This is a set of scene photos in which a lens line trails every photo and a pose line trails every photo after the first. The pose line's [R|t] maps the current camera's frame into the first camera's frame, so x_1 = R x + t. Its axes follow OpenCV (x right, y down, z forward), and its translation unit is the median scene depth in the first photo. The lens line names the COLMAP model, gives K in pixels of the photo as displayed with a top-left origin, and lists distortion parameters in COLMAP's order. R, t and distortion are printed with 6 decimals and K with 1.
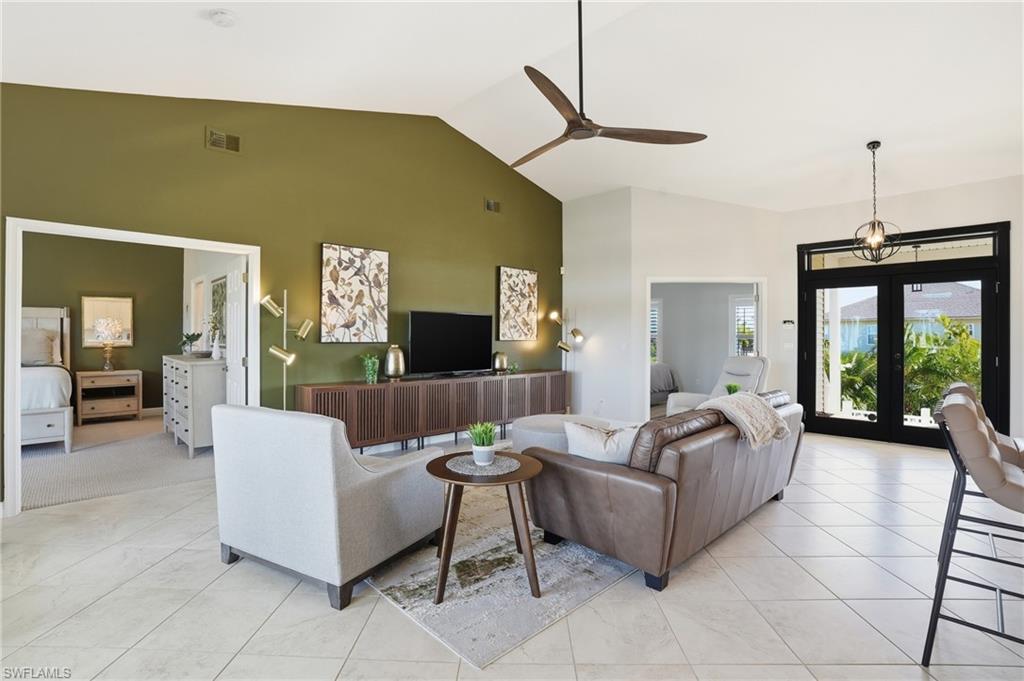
lens RADIAL K [[471.8, 0, 511.4], [0, 471.8, 335.5], [0, 0, 1]] dist [-0.036137, 0.008723]
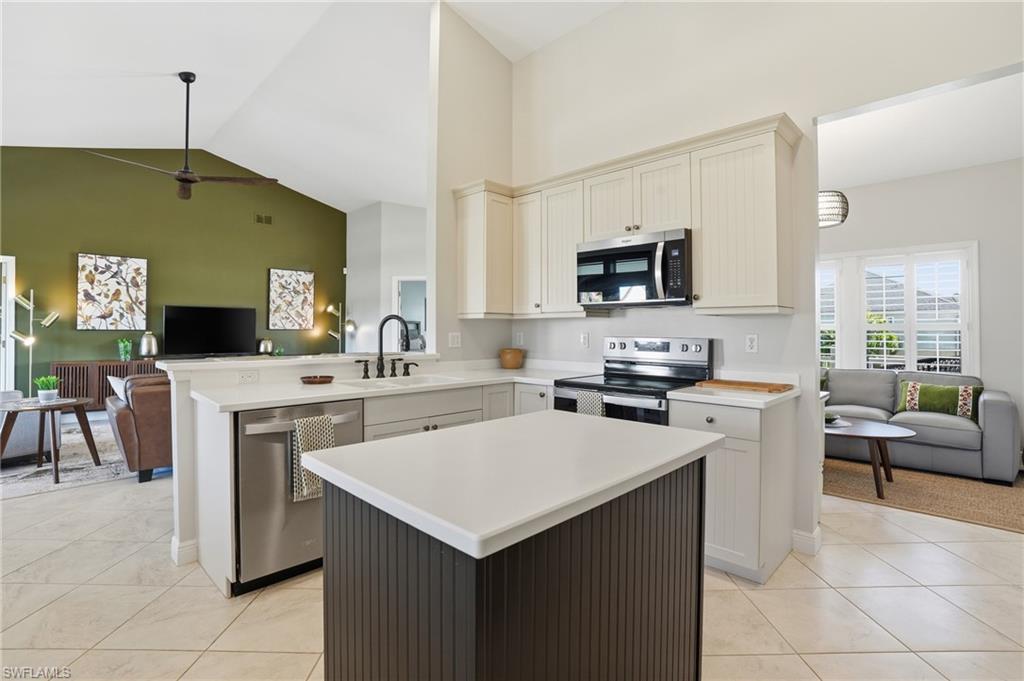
lens RADIAL K [[471.8, 0, 502.8], [0, 471.8, 328.0], [0, 0, 1]] dist [-0.036137, 0.008723]
pose [[0.999901, -0.000923, 0.014024, 0.611144], [0.000963, 0.999995, -0.002882, 0.012219], [-0.014021, 0.002895, 0.999898, -0.238649]]
